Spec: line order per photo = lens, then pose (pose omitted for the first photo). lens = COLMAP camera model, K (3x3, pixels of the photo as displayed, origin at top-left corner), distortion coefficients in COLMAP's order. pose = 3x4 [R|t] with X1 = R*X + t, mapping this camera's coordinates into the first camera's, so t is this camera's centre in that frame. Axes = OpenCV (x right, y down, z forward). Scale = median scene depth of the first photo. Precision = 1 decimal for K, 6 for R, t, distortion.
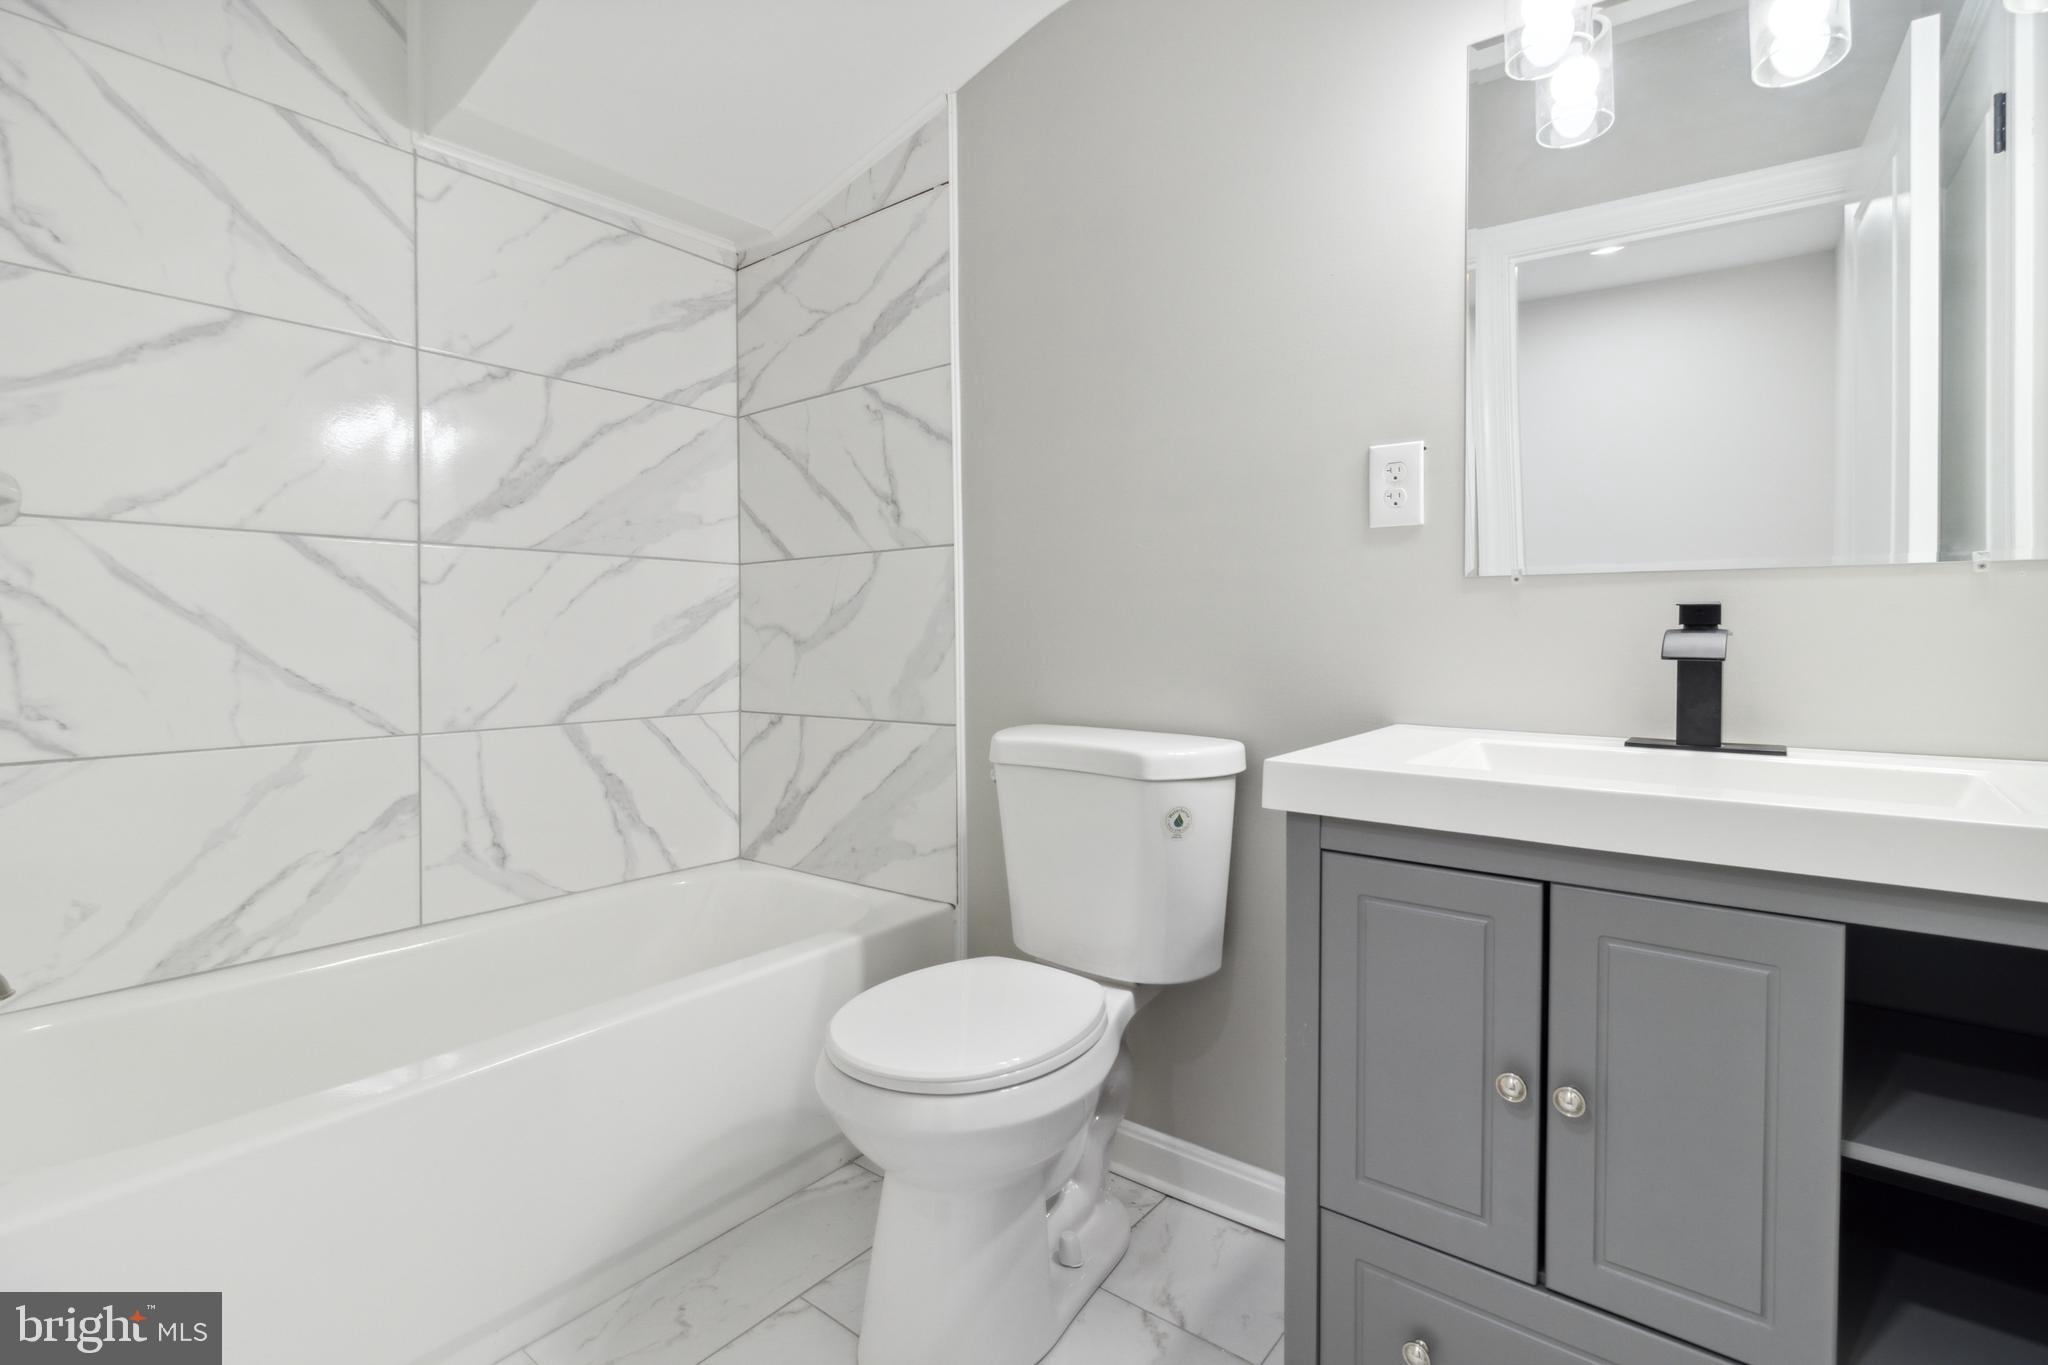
lens RADIAL K [[974.8, 0, 1015.1], [0, 974.8, 643.8], [0, 0, 1]] dist [0.002284, 0.000880]
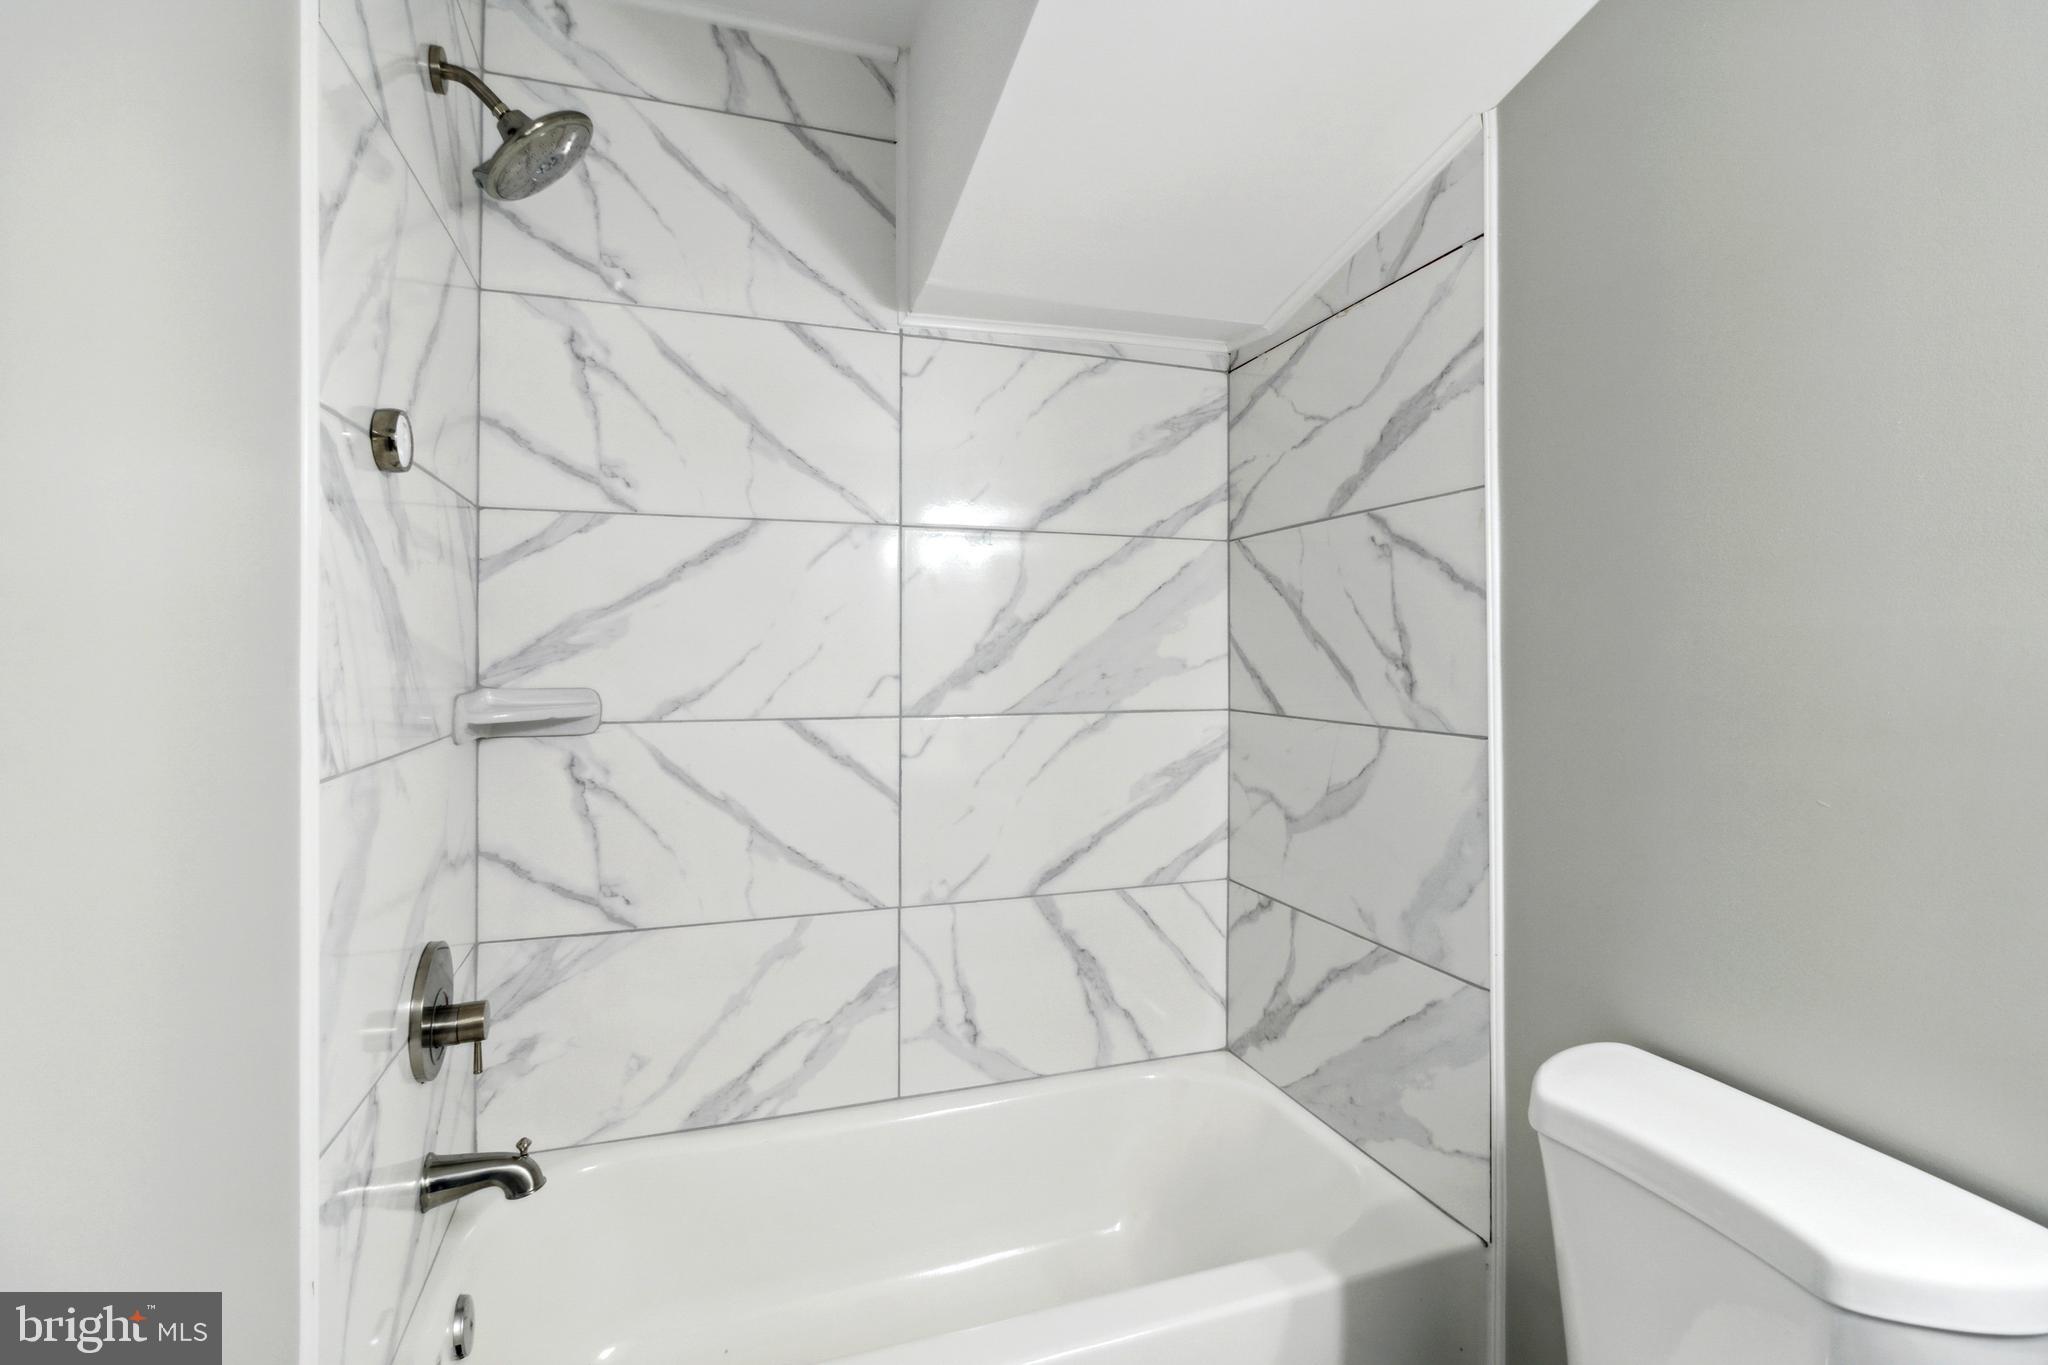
lens RADIAL K [[960.2, 0, 1016.9], [0, 960.2, 650.3], [0, 0, 1]] dist [-0.001225, 0.000204]
pose [[0.840205, 0.003583, -0.542258, 0.027213], [-0.005135, 0.999986, -0.001350, -0.156576], [0.542245, 0.003918, 0.840211, 0.207198]]
